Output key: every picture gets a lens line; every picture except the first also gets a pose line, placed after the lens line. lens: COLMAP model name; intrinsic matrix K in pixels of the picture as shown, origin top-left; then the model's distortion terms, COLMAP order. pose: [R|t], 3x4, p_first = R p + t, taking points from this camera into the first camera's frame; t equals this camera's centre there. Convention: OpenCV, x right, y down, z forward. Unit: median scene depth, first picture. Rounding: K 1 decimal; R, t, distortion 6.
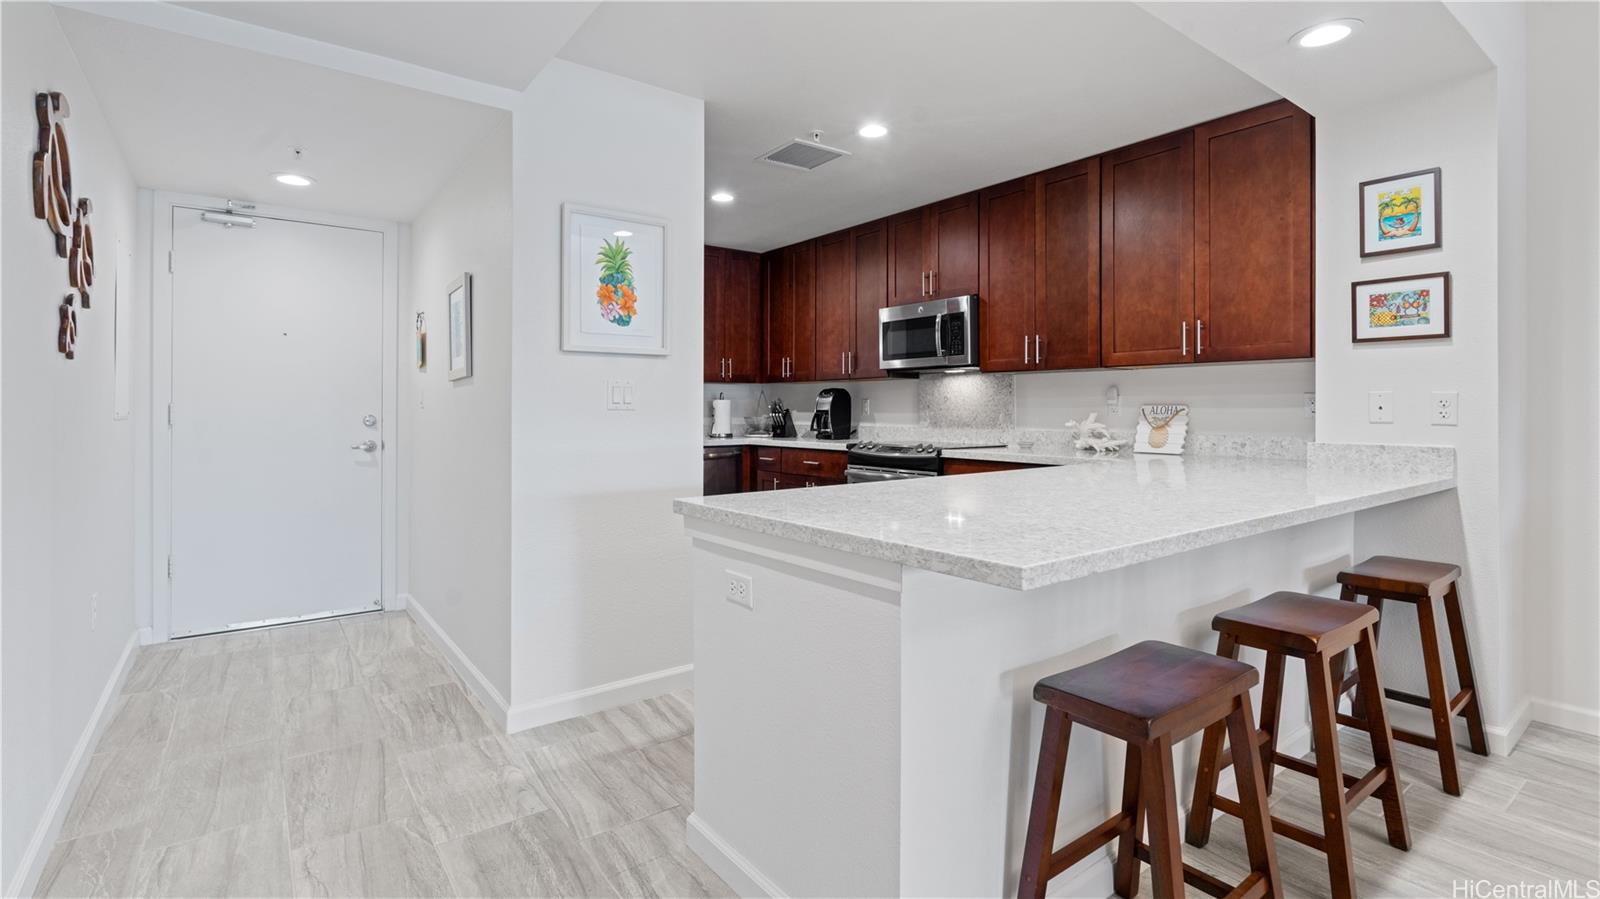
lens RADIAL K [[735.4, 0, 794.1], [0, 735.4, 405.8], [0, 0, 1]] dist [-0.005285, 0.002156]
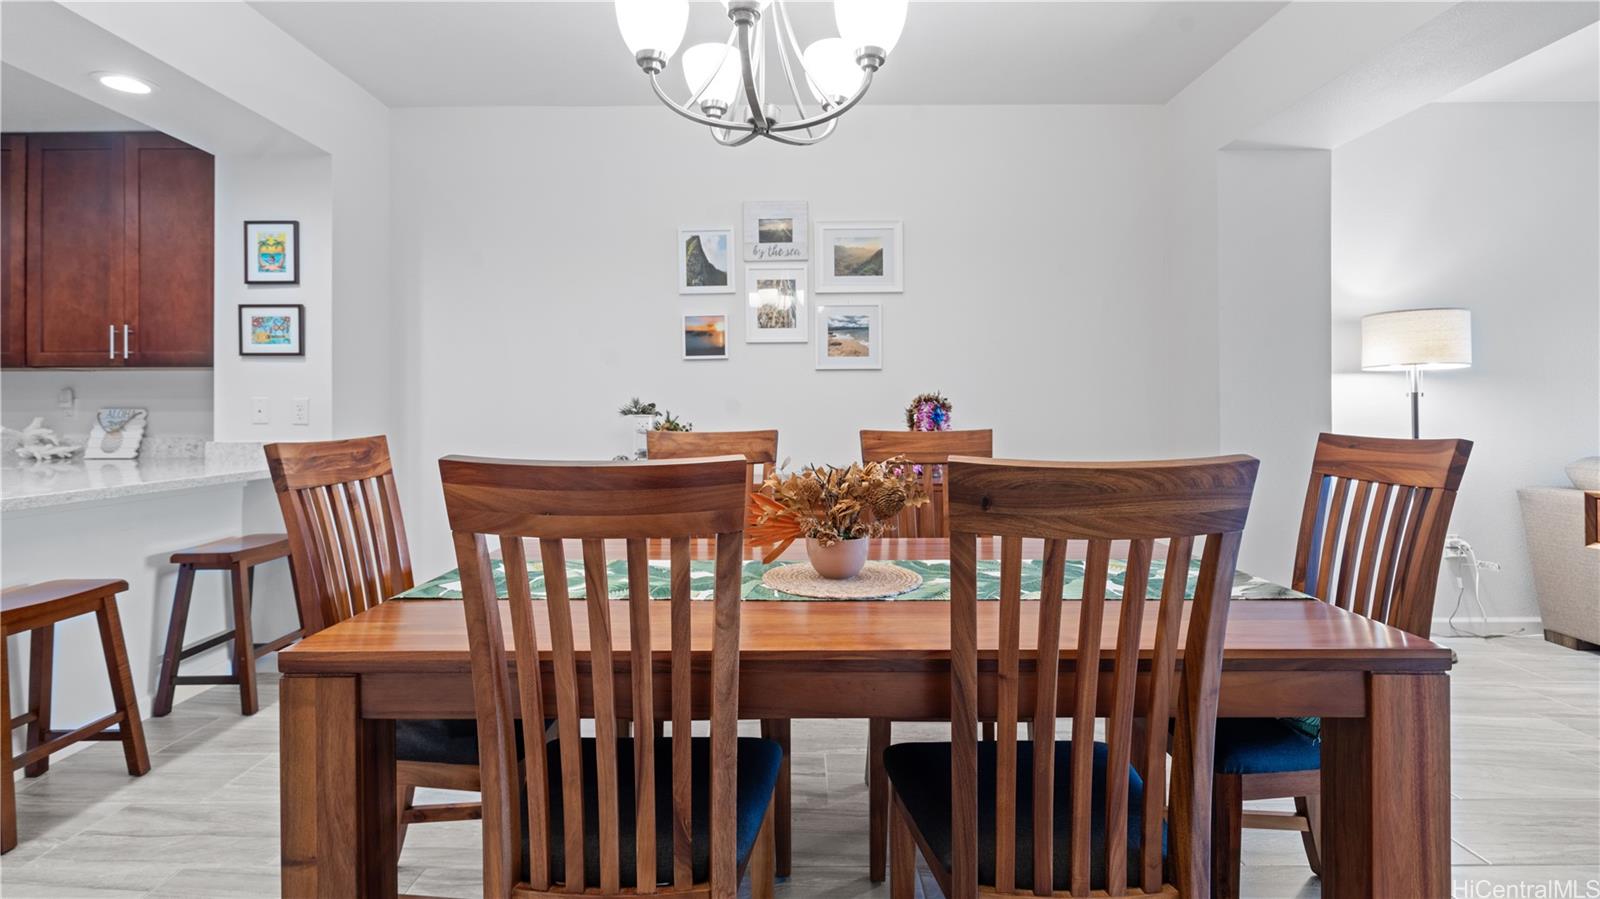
lens RADIAL K [[735.4, 0, 781.7], [0, 735.4, 409.2], [0, 0, 1]] dist [-0.005285, 0.002156]
pose [[0.601190, -0.001034, 0.799105, 0.254524], [0.000396, 0.999999, 0.000996, -0.000921], [-0.799106, -0.000283, 0.601190, -0.294373]]
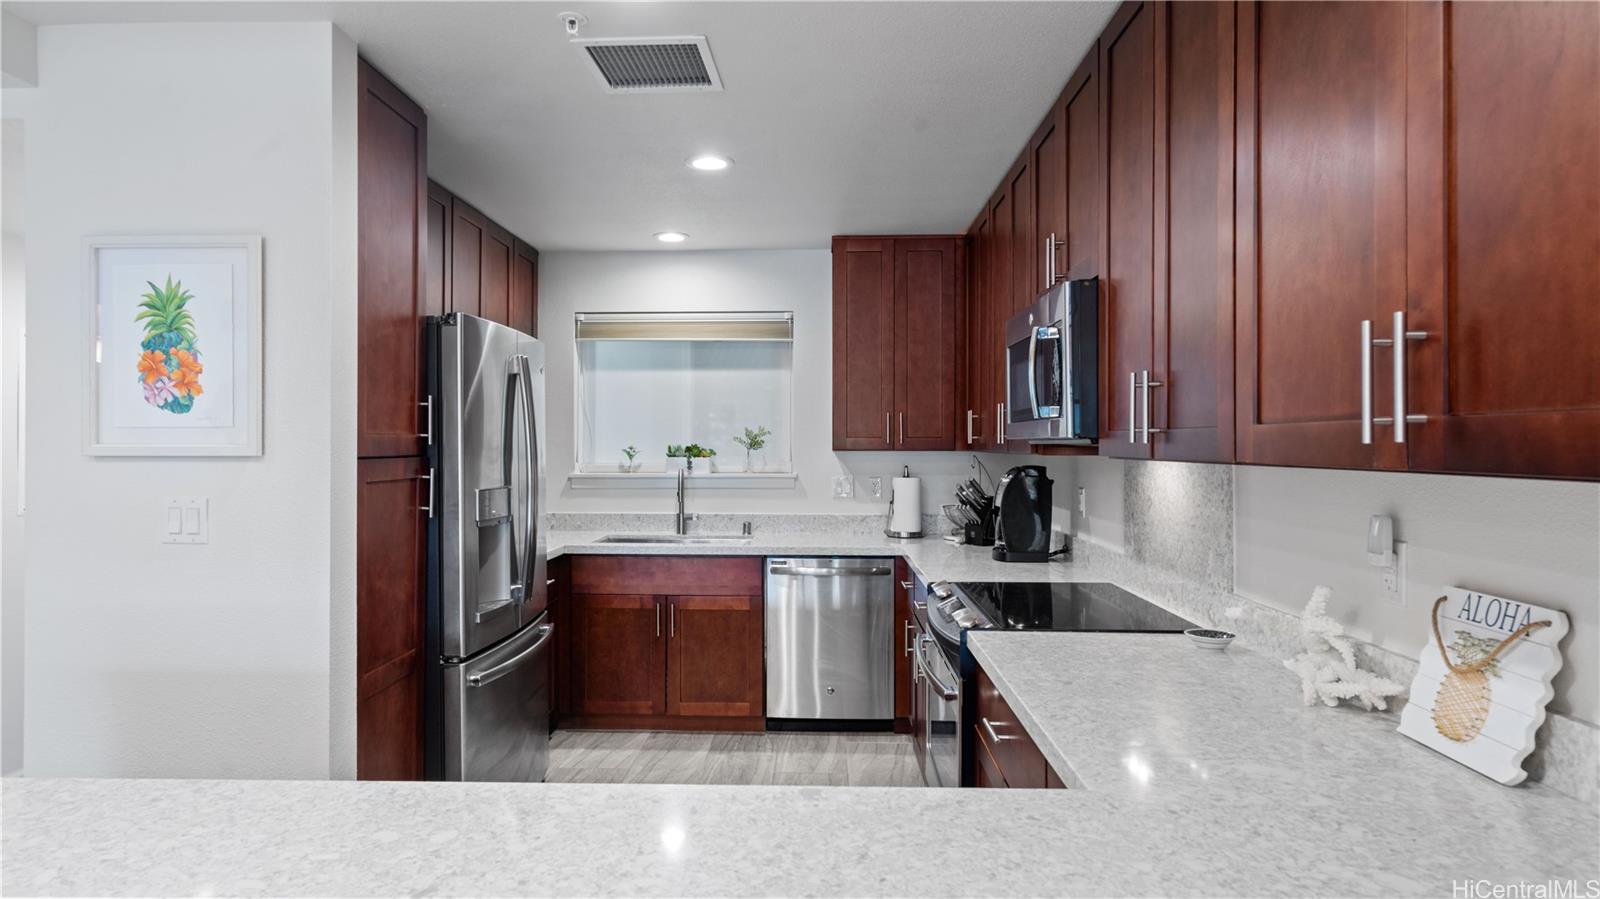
lens RADIAL K [[916.4, 0, 786.9], [0, 916.4, 440.5], [0, 0, 1]] dist [0.011662, -0.000511]
pose [[0.776325, -0.002527, -0.630328, 0.522450], [0.001846, 0.999997, -0.001735, -0.063184], [0.630331, 0.000183, 0.776327, 0.545049]]
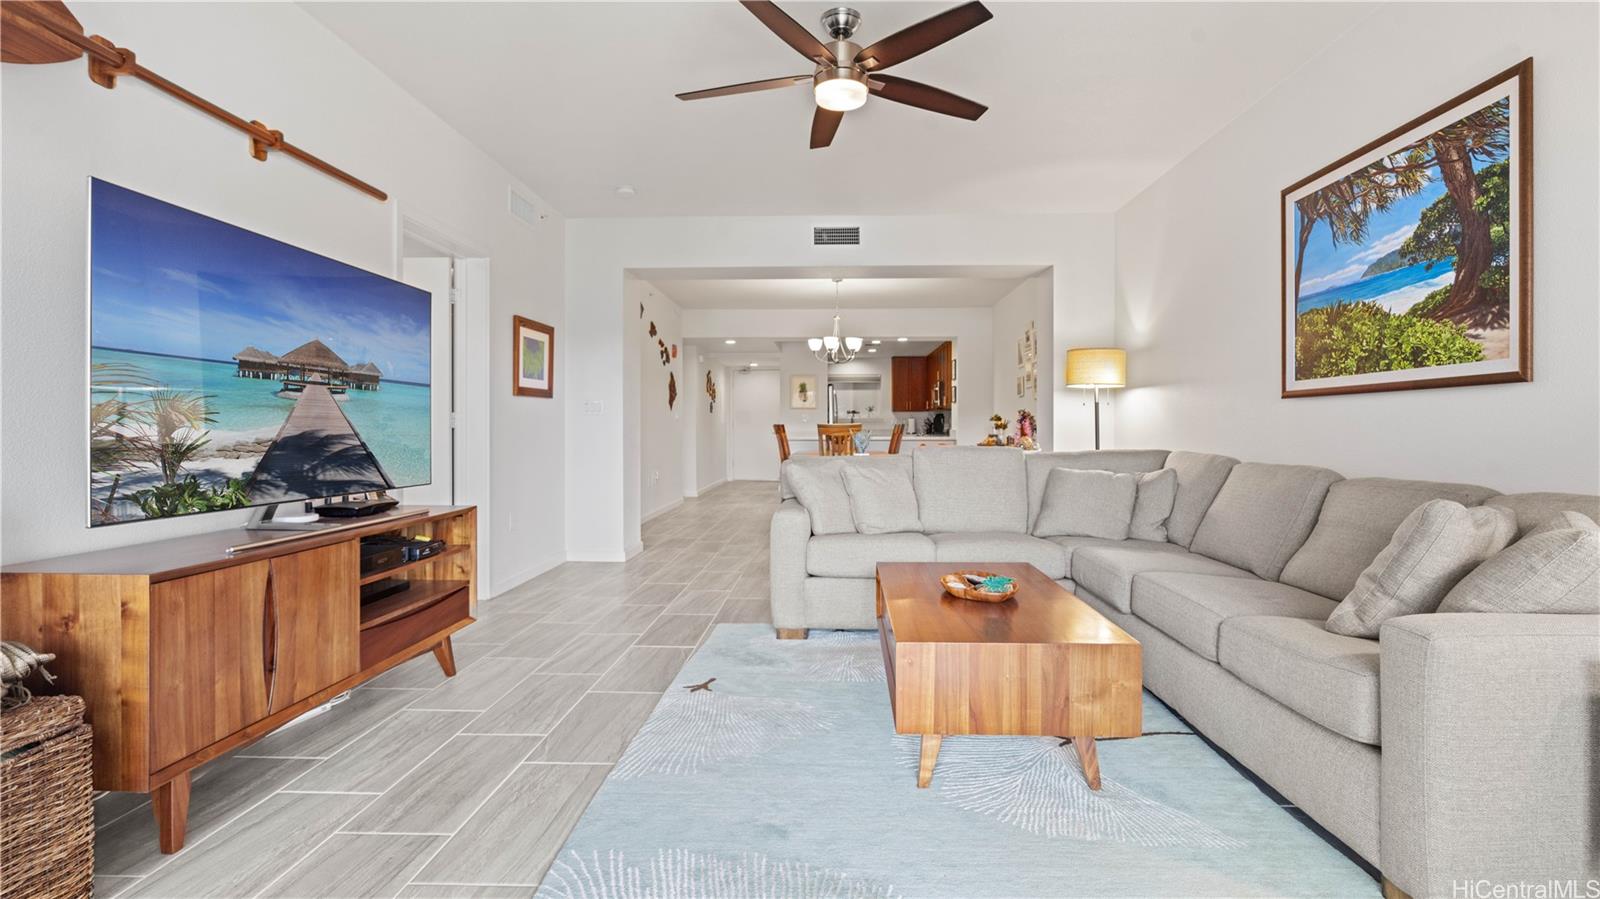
lens RADIAL K [[735.4, 0, 805.8], [0, 735.4, 432.3], [0, 0, 1]] dist [-0.005285, 0.002156]
pose [[0.777567, -0.001552, -0.628798, 1.884515], [0.007074, 0.999955, 0.006279, 0.031478], [0.628760, -0.009331, 0.777543, -1.781016]]
